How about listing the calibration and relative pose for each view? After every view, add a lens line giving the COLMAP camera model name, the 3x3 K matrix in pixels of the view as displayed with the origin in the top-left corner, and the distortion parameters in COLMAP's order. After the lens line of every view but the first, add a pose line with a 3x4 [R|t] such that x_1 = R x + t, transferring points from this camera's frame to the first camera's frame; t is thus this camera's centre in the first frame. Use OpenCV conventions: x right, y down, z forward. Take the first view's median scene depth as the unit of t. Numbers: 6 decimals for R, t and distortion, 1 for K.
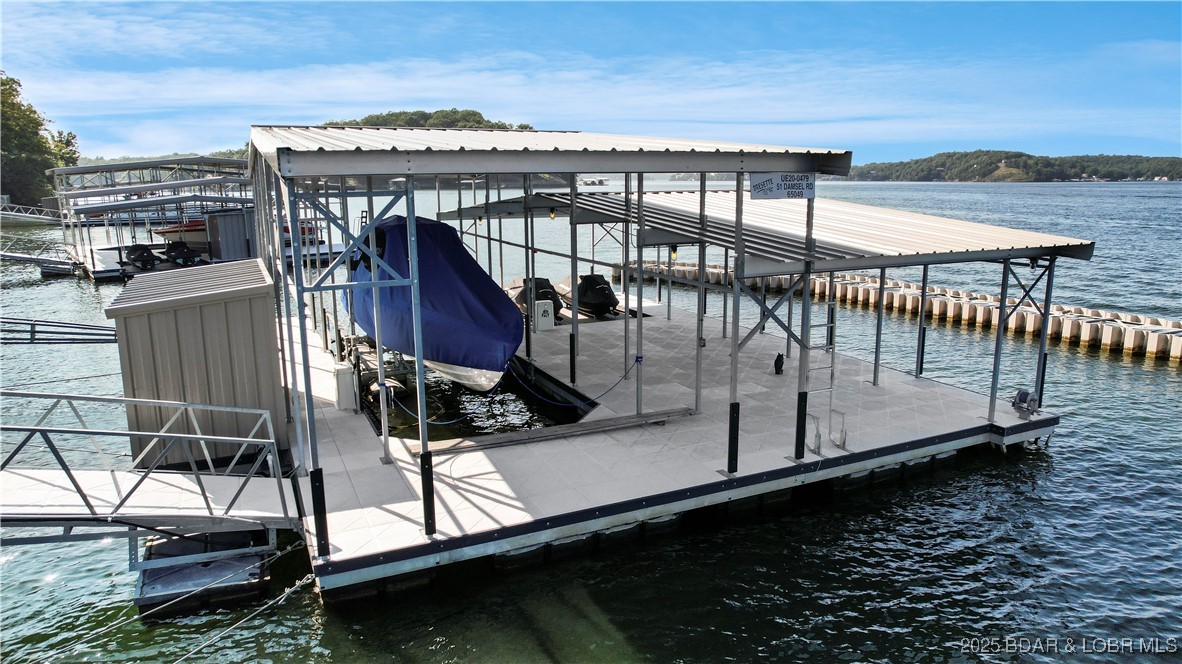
lens RADIAL K [[781.6, 0, 591.0], [0, 781.6, 332.0], [0, 0, 1]] dist [-0.072834, 0.082509]
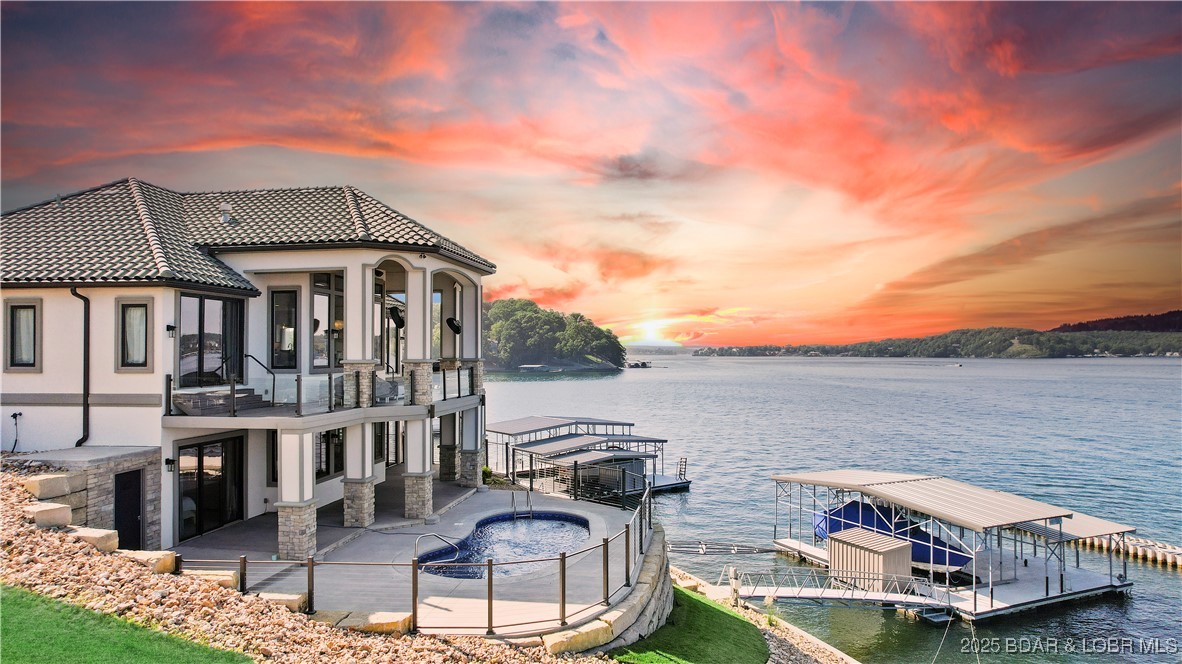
lens RADIAL K [[781.6, 0, 591.0], [0, 781.6, 332.0], [0, 0, 1]] dist [-0.072834, 0.082509]
pose [[0.999813, 0.000442, -0.019334, -1.383762], [-0.004606, 0.976405, -0.215899, -0.180393], [0.018782, 0.215948, 0.976224, -2.094834]]
